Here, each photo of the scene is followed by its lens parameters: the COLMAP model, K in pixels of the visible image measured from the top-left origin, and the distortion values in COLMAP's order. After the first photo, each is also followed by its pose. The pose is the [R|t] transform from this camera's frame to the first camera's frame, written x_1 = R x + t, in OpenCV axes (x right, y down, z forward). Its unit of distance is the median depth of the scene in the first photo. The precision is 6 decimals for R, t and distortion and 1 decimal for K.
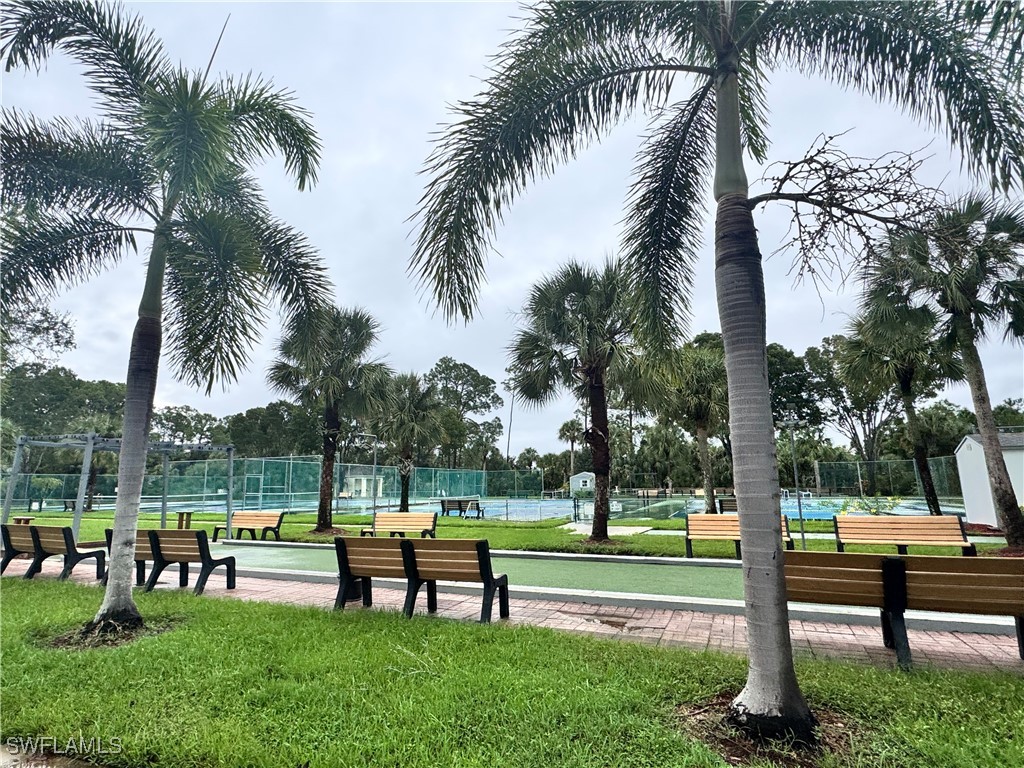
lens RADIAL K [[572.2, 0, 515.4], [0, 572.2, 383.3], [0, 0, 1]] dist [-0.012266, 0.001136]
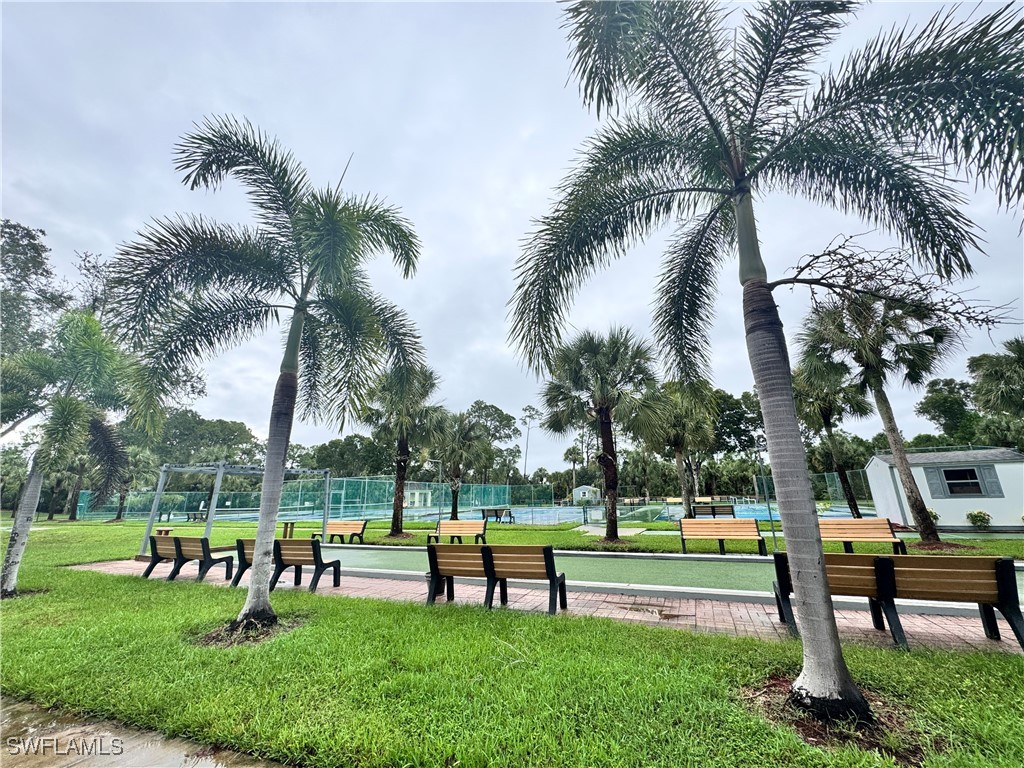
lens RADIAL K [[411.8, 0, 519.4], [0, 411.8, 381.5], [0, 0, 1]] dist [-0.006575, -0.000650]
pose [[0.999691, -0.005393, 0.024270, -0.132629], [0.007530, 0.996019, -0.088820, -0.008530], [-0.023694, 0.088975, 0.995752, 0.051983]]
